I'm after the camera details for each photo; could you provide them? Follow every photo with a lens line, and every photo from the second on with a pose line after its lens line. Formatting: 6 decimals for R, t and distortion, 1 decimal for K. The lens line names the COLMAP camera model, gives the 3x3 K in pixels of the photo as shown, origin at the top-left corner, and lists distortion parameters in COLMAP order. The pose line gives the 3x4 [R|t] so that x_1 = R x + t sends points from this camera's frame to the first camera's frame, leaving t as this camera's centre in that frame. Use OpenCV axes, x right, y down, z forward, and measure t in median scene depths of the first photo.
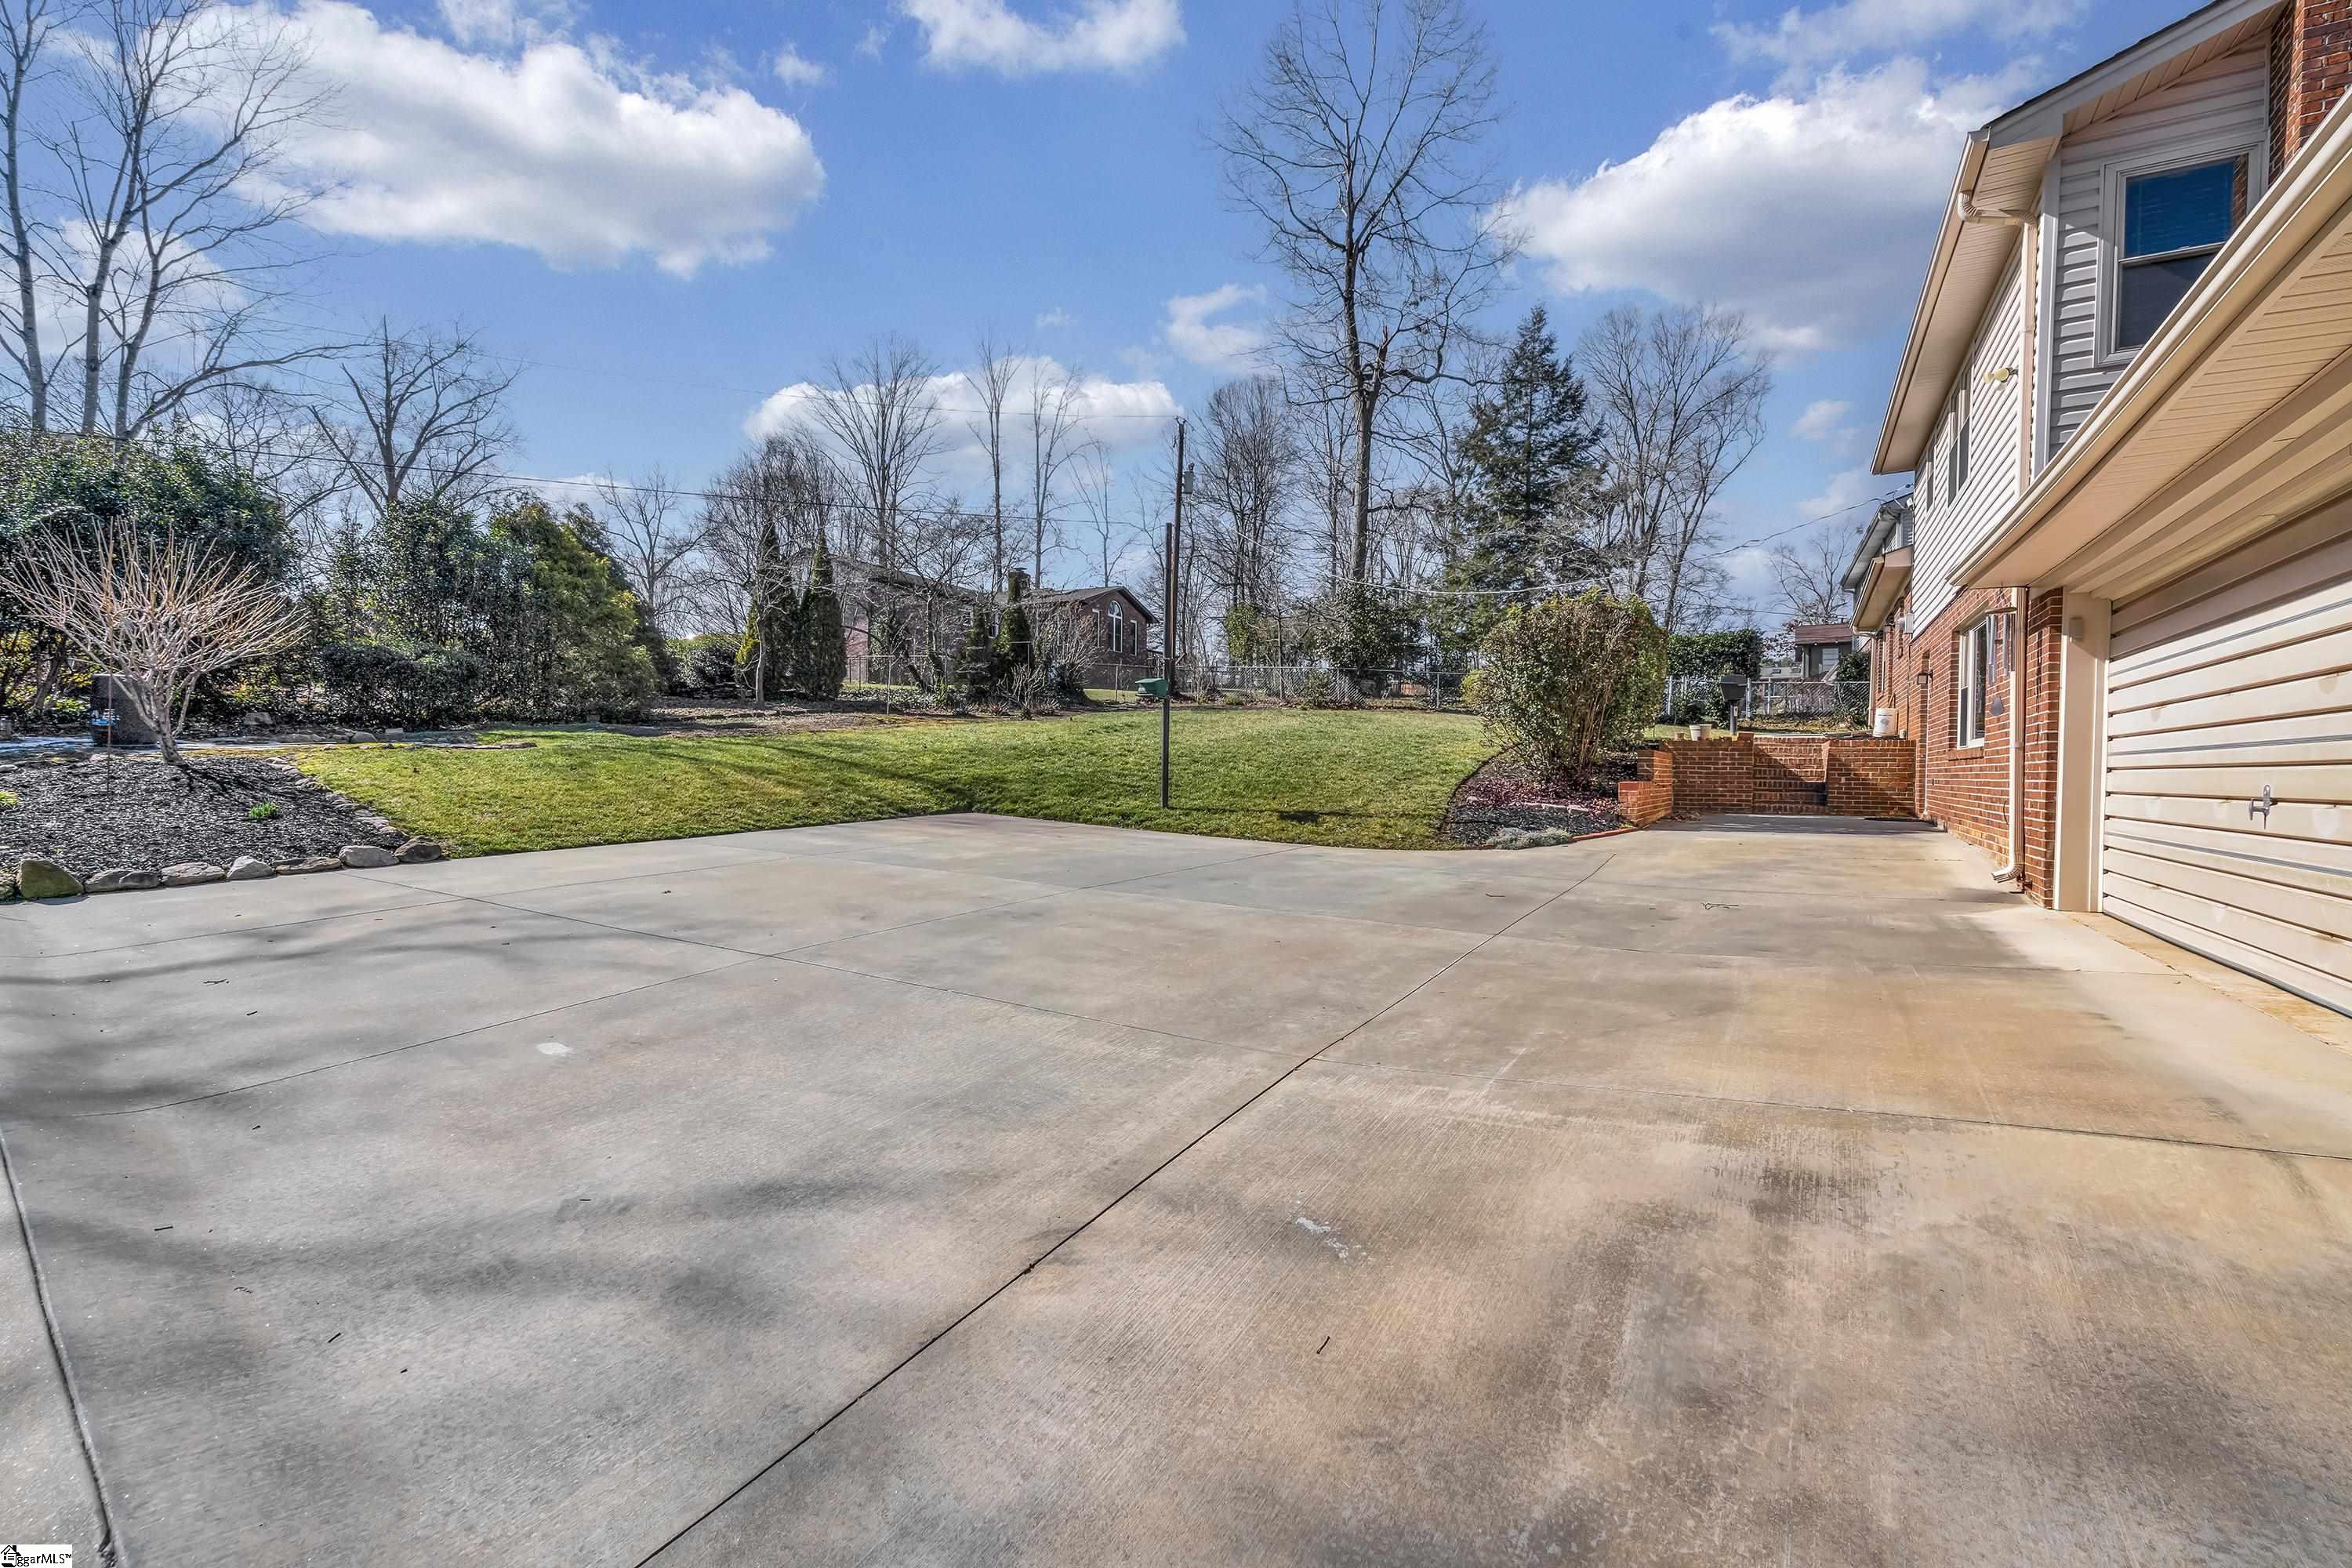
lens RADIAL K [[1066.3, 0, 1176.0], [0, 1066.3, 784.0], [0, 0, 1]] dist [-0.002152, -0.000459]
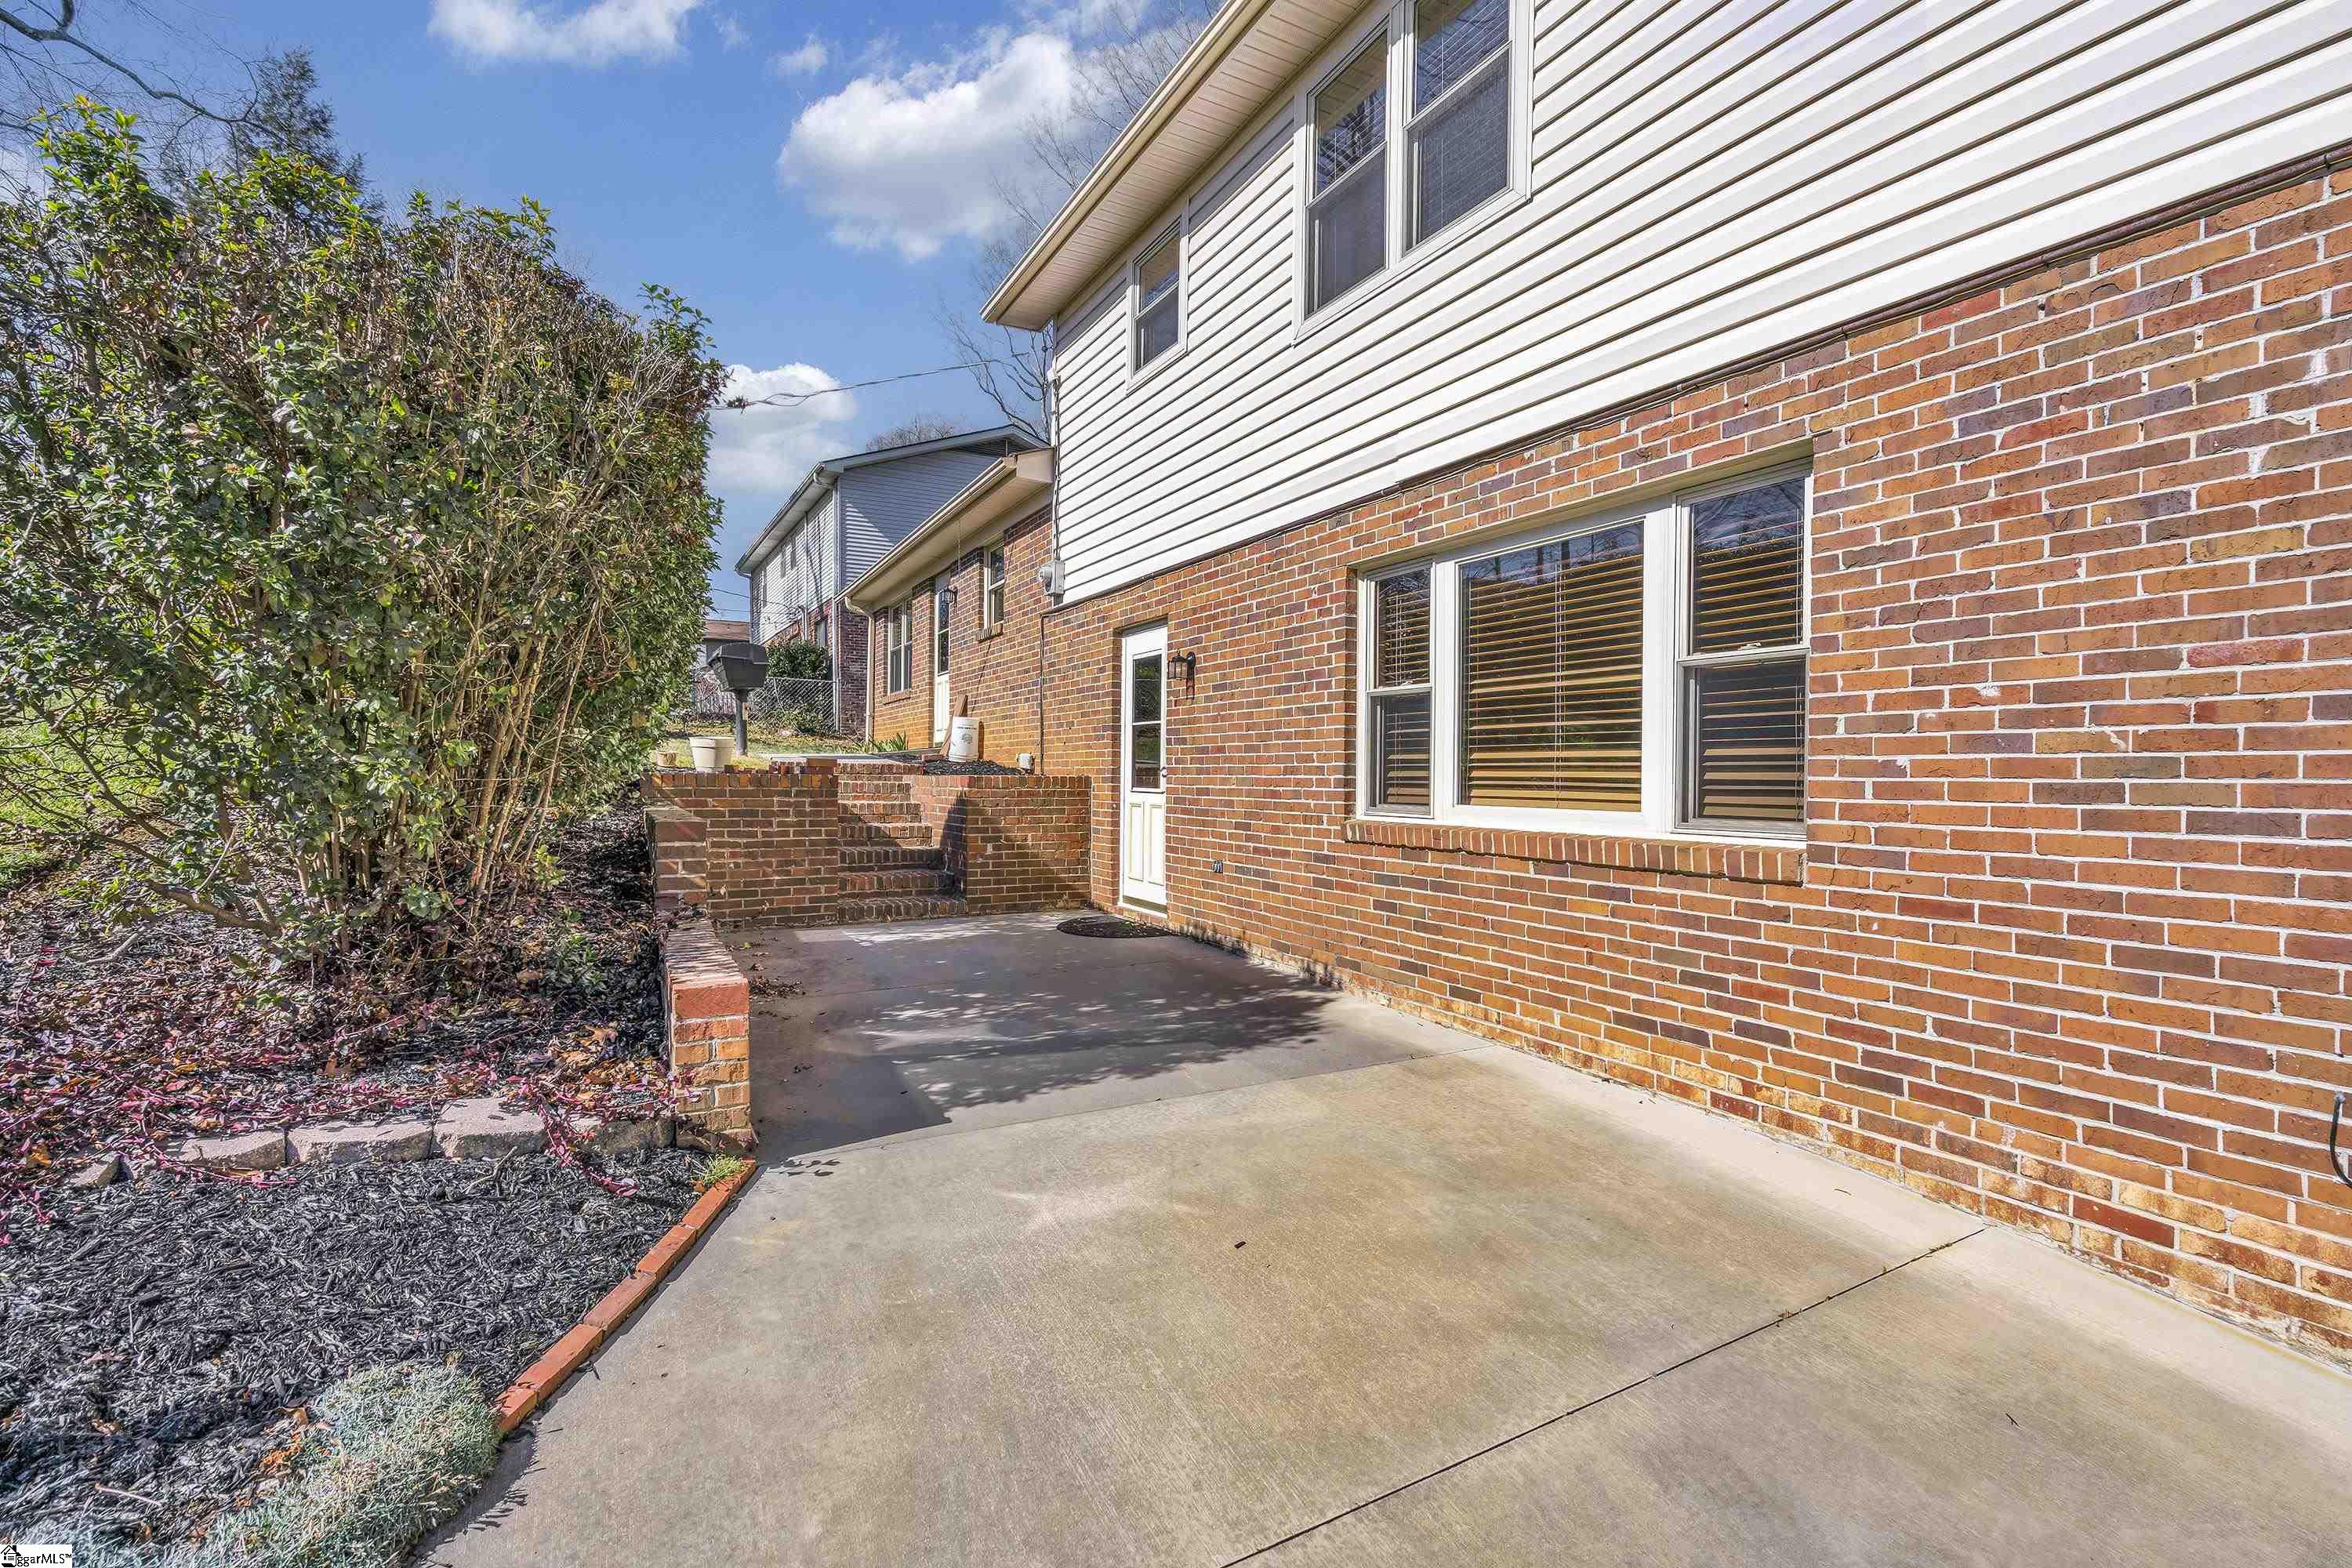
lens RADIAL K [[1066.3, 0, 1176.0], [0, 1066.3, 784.0], [0, 0, 1]] dist [-0.002152, -0.000459]
pose [[0.536353, -0.016907, 0.843825, 0.240479], [0.012174, 0.999850, 0.012295, -0.045371], [-0.843906, 0.003678, 0.536478, 0.682558]]
